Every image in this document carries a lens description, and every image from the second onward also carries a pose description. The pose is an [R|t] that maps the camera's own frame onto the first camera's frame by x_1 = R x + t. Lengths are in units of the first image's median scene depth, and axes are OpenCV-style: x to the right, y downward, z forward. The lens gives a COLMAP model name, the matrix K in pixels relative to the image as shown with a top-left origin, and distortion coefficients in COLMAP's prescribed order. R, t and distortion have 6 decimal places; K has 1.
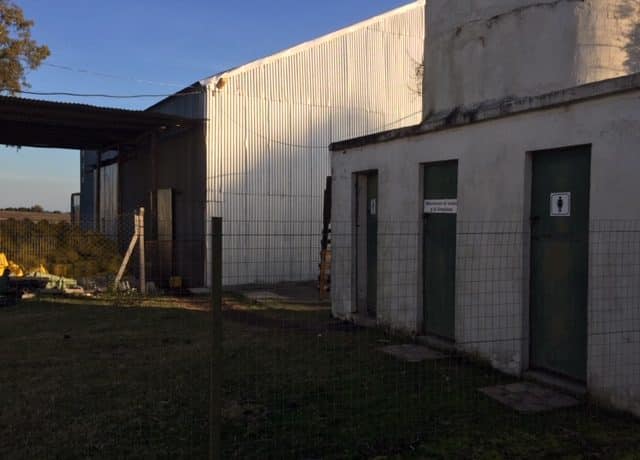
lens RADIAL K [[551.7, 0, 317.8], [0, 551.7, 226.4], [0, 0, 1]] dist [0.066348, -0.088079]
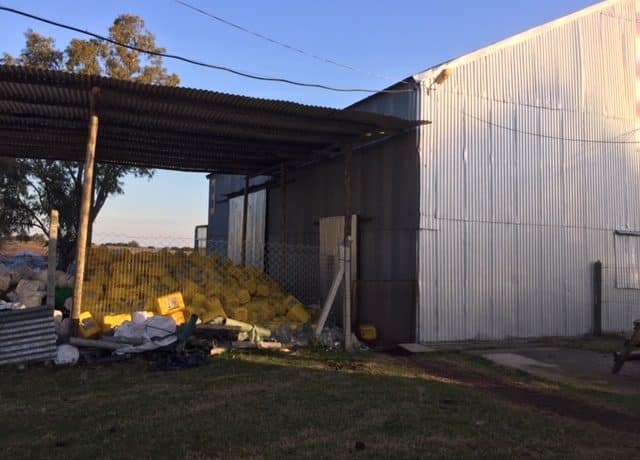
lens RADIAL K [[551.7, 0, 322.4], [0, 551.7, 228.1], [0, 0, 1]] dist [0.066348, -0.088079]
pose [[0.990437, 0.007580, -0.137757, -0.229241], [-0.016617, 0.997775, -0.064572, 0.004764], [0.136961, 0.066244, 0.988359, 0.225319]]
